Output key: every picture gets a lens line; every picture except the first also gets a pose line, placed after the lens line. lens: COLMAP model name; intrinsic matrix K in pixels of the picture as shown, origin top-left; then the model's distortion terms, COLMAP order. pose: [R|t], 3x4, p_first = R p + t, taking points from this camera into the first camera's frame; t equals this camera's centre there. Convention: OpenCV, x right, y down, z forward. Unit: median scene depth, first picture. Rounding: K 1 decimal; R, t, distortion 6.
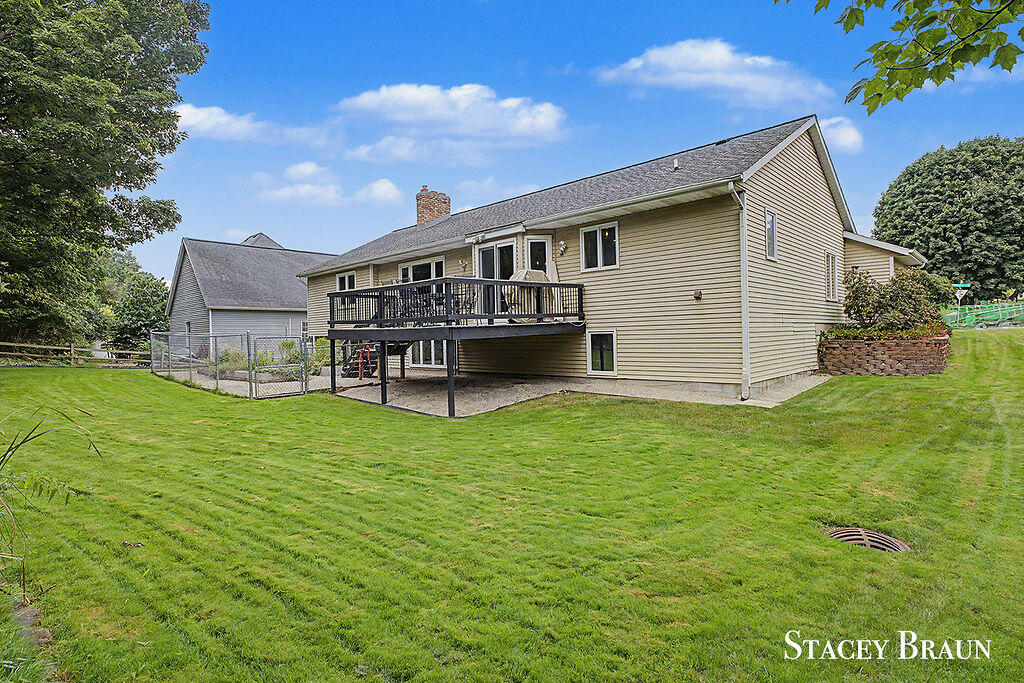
lens RADIAL K [[522.9, 0, 511.3], [0, 522.9, 339.5], [0, 0, 1]] dist [-0.000754, -0.000013]
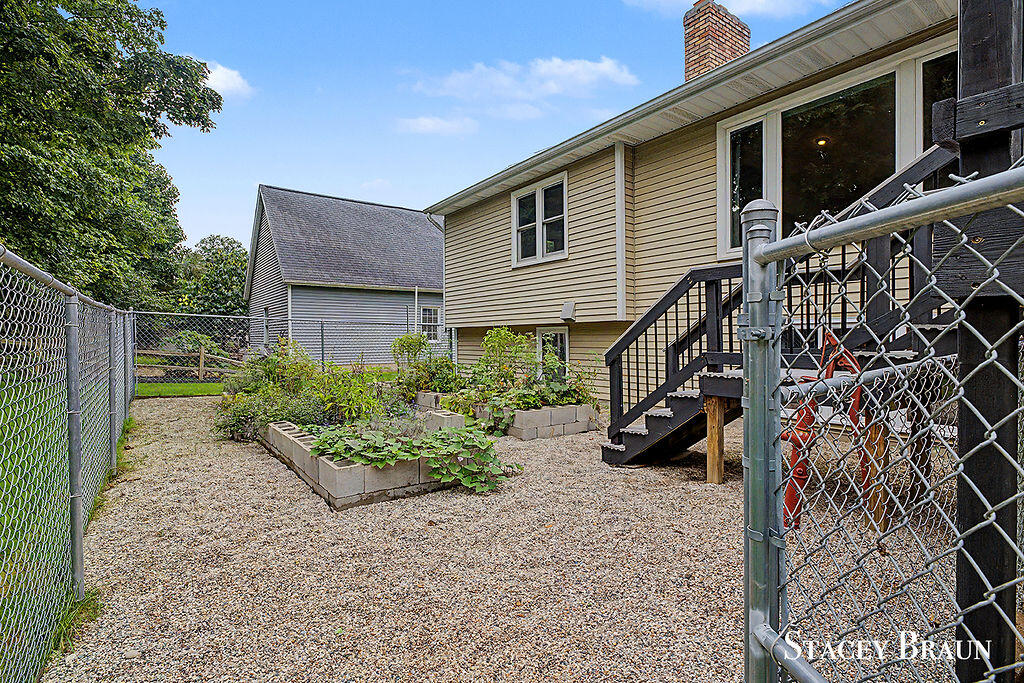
lens RADIAL K [[483.2, 0, 512.5], [0, 483.2, 340.7], [0, 0, 1]] dist [0.000010, 0.000037]
pose [[0.986966, 0.011074, -0.160546, -0.260890], [-0.009899, 0.999918, 0.008114, 0.002556], [0.160623, -0.006419, 0.986995, 0.568277]]
